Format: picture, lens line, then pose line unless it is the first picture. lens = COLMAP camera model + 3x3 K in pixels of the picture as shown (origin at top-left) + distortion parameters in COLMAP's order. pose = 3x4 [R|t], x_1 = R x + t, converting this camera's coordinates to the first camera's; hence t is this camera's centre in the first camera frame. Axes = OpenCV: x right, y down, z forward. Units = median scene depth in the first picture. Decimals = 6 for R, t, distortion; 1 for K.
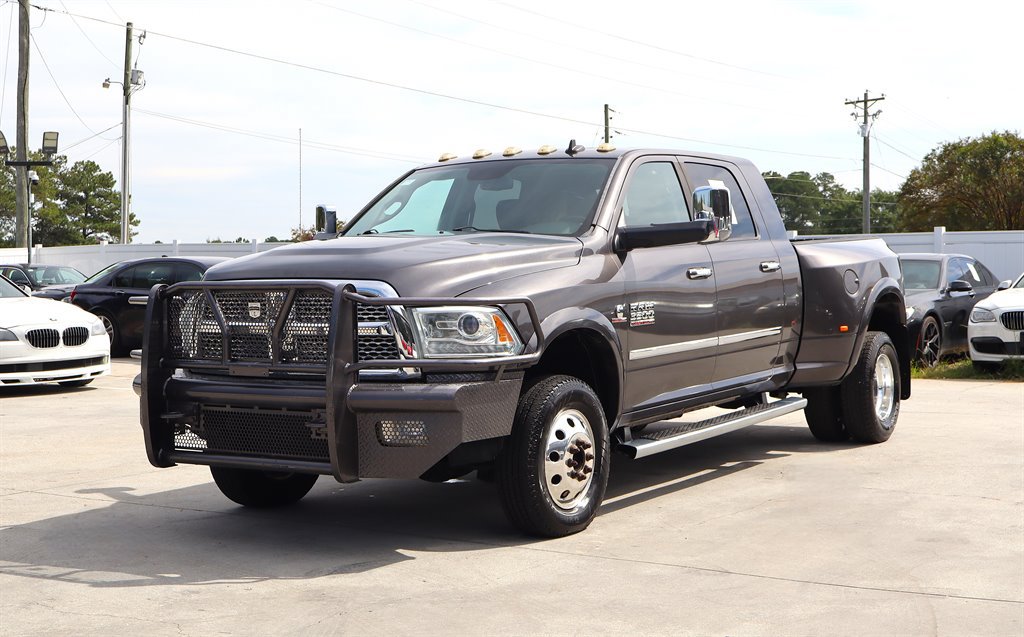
lens RADIAL K [[1480.5, 0, 510.6], [0, 1480.5, 309.7], [0, 0, 1]] dist [0.043504, 0.000000]
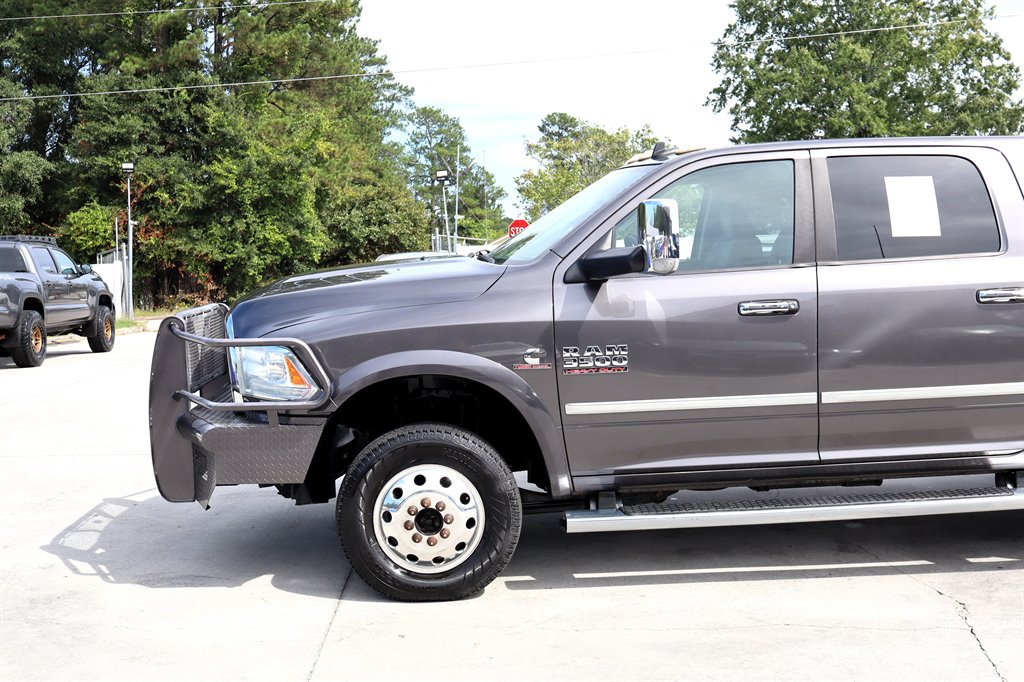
lens RADIAL K [[1086.6, 0, 514.9], [0, 1086.6, 348.0], [0, 0, 1]] dist [0.019675, 0.000000]
pose [[0.590941, 0.075851, -0.803141, 0.505172], [-0.011561, 0.996264, 0.085584, -0.050433], [0.806632, -0.041290, 0.589610, 0.572221]]
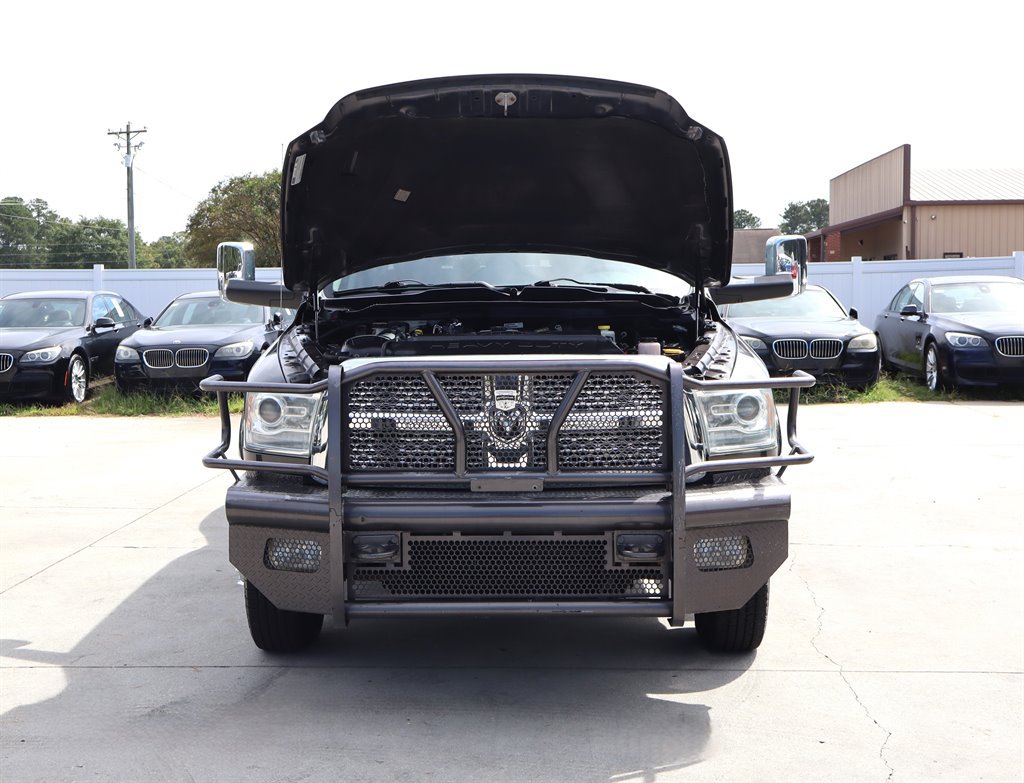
lens RADIAL K [[1374.5, 0, 495.4], [0, 1374.5, 394.6], [0, 0, 1]] dist [0.007281, 0.000000]
pose [[0.856458, -0.039136, 0.514730, -0.423729], [0.014579, 0.998558, 0.051665, -0.030166], [-0.516010, -0.036745, 0.855794, 0.346896]]
